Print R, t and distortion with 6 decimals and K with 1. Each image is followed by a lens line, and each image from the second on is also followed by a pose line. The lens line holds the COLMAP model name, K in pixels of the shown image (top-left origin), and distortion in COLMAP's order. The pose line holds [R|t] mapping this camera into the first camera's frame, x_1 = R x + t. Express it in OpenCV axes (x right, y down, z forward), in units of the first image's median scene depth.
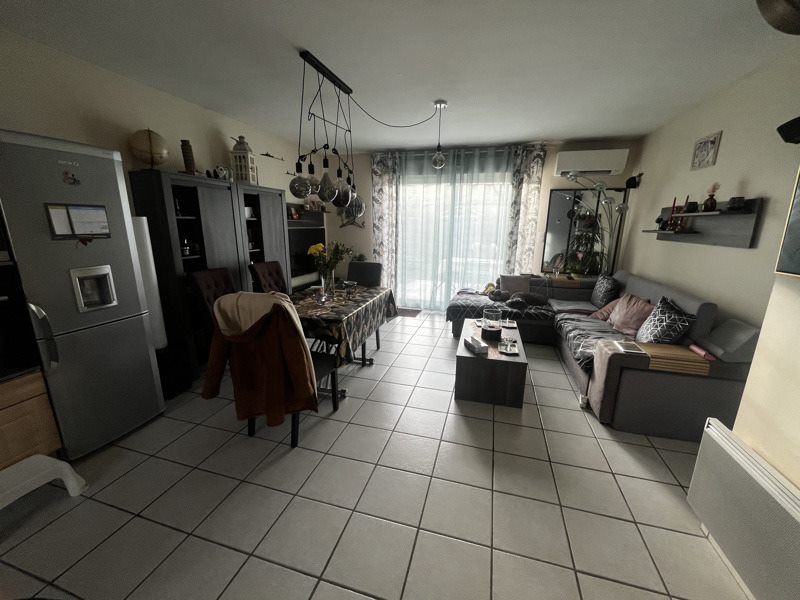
lens RADIAL K [[323.5, 0, 400.7], [0, 323.5, 303.2], [0, 0, 1]] dist [-0.007364, -0.001160]
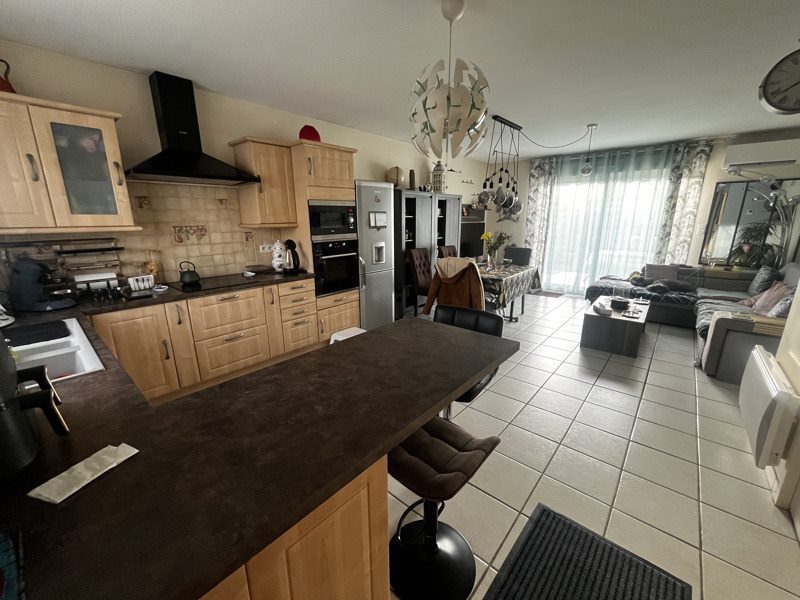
lens RADIAL K [[323.5, 0, 397.3], [0, 323.5, 301.2], [0, 0, 1]] dist [-0.007364, -0.001160]
pose [[0.902956, 0.091367, -0.419909, 0.019323], [-0.087514, 0.995756, 0.028477, 0.106988], [0.420728, 0.011035, 0.907120, -0.450725]]
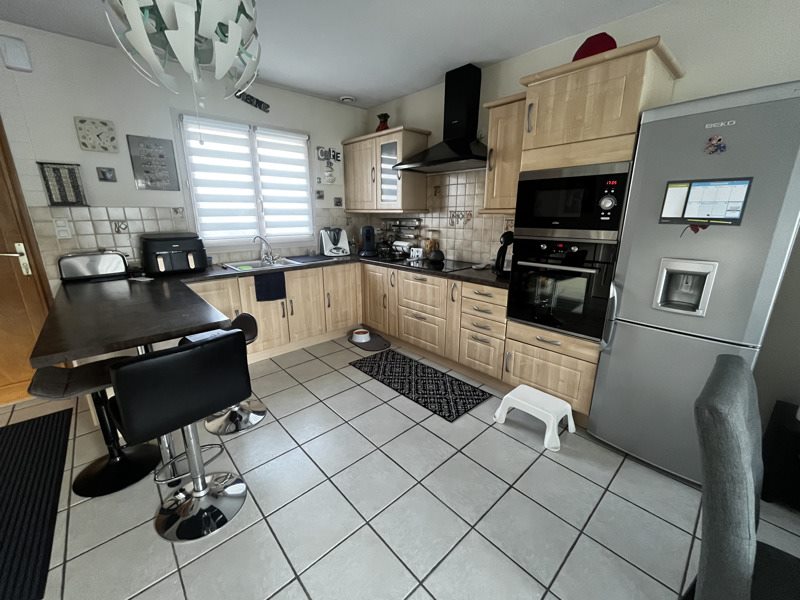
lens RADIAL K [[323.5, 0, 399.6], [0, 323.5, 299.9], [0, 0, 1]] dist [-0.007364, -0.001160]
pose [[-0.528965, 0.215465, -0.820835, 0.044589], [-0.205606, 0.905878, 0.370285, -0.095464], [0.823360, 0.364637, -0.434877, 0.444814]]
